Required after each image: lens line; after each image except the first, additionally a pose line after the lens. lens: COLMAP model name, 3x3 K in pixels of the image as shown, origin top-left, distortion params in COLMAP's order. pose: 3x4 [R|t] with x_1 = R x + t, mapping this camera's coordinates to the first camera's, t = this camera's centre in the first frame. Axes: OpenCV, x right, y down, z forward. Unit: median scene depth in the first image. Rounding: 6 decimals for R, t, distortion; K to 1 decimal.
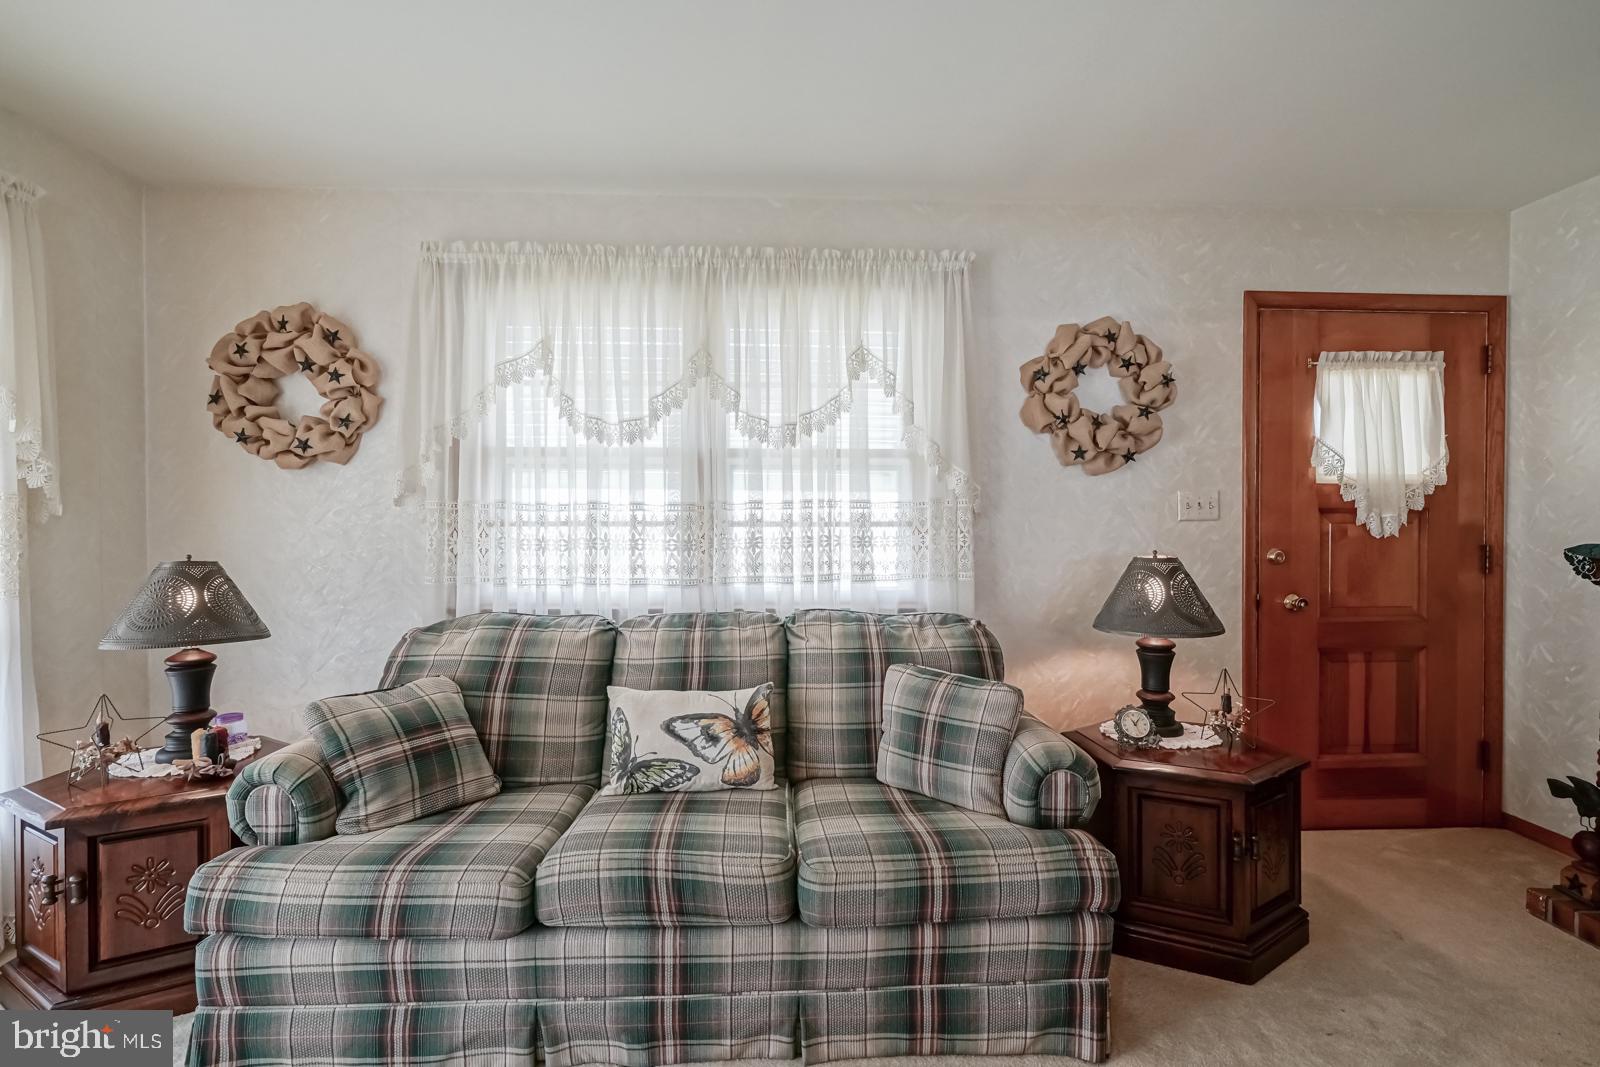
lens RADIAL K [[732.7, 0, 804.5], [0, 732.7, 527.1], [0, 0, 1]] dist [-0.001642, 0.000287]
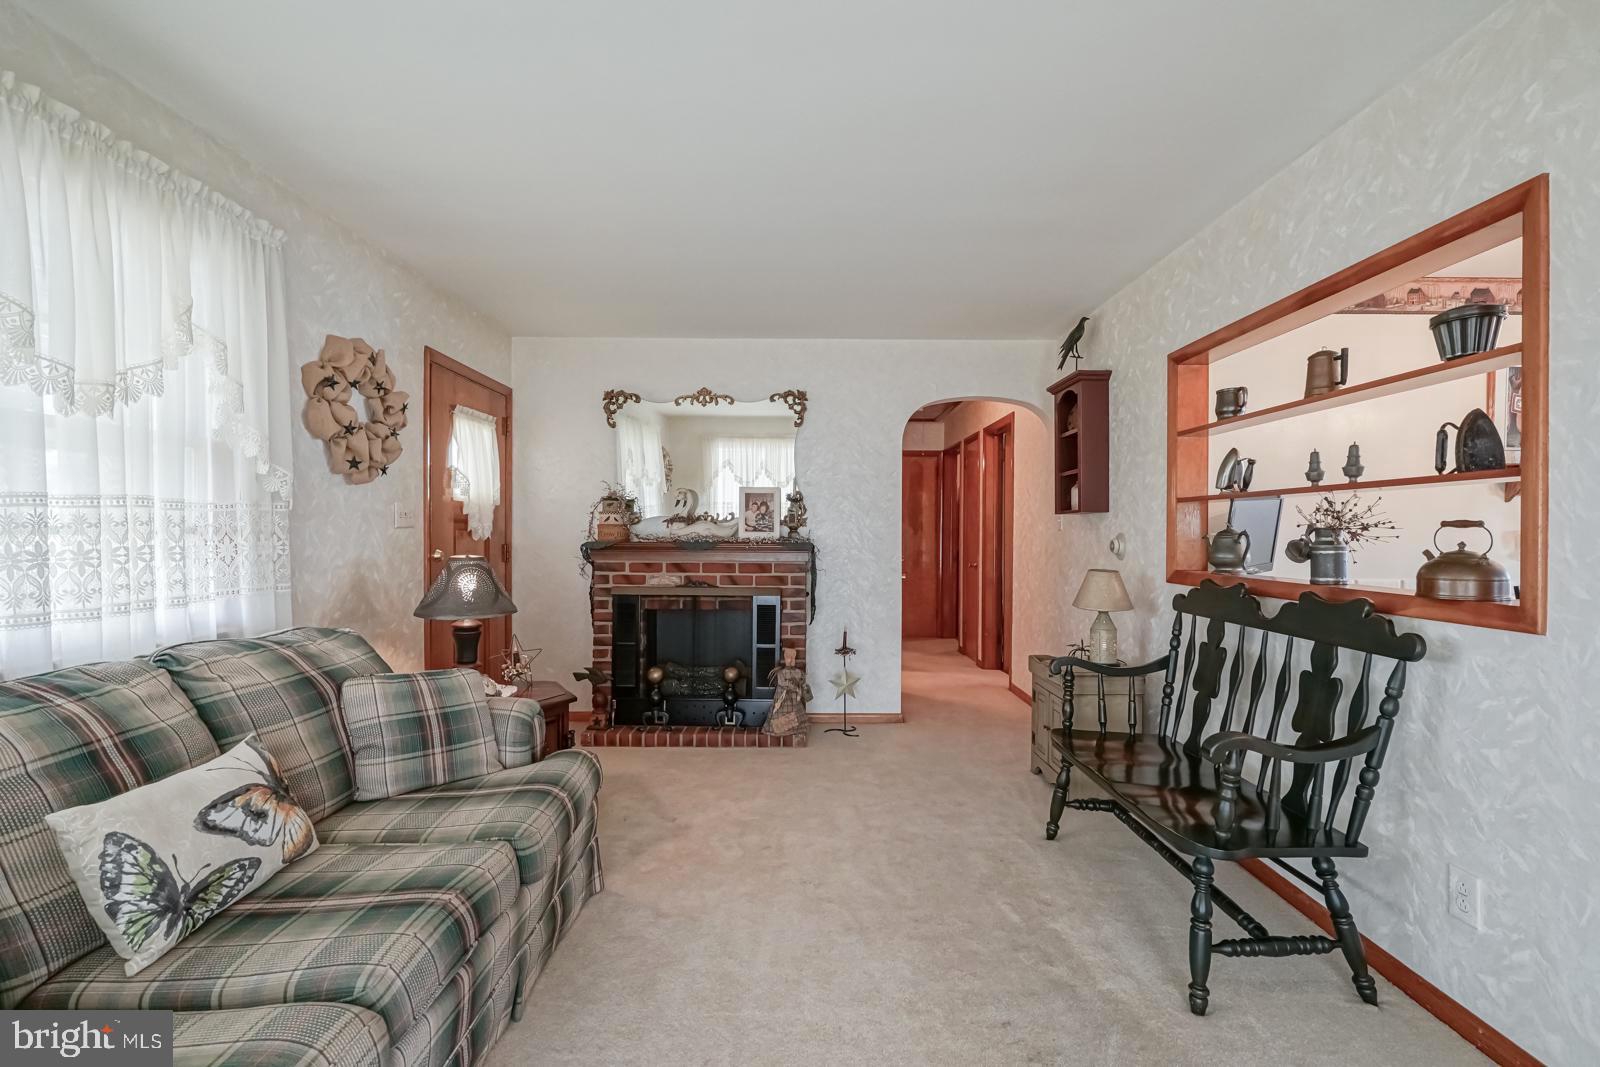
lens RADIAL K [[732.7, 0, 804.5], [0, 732.7, 527.1], [0, 0, 1]] dist [-0.001642, 0.000287]
pose [[0.034759, 0.004562, 0.999385, -0.837138], [0.008483, 0.999952, -0.004859, 0.001766], [-0.999360, 0.008647, 0.034719, 0.404167]]
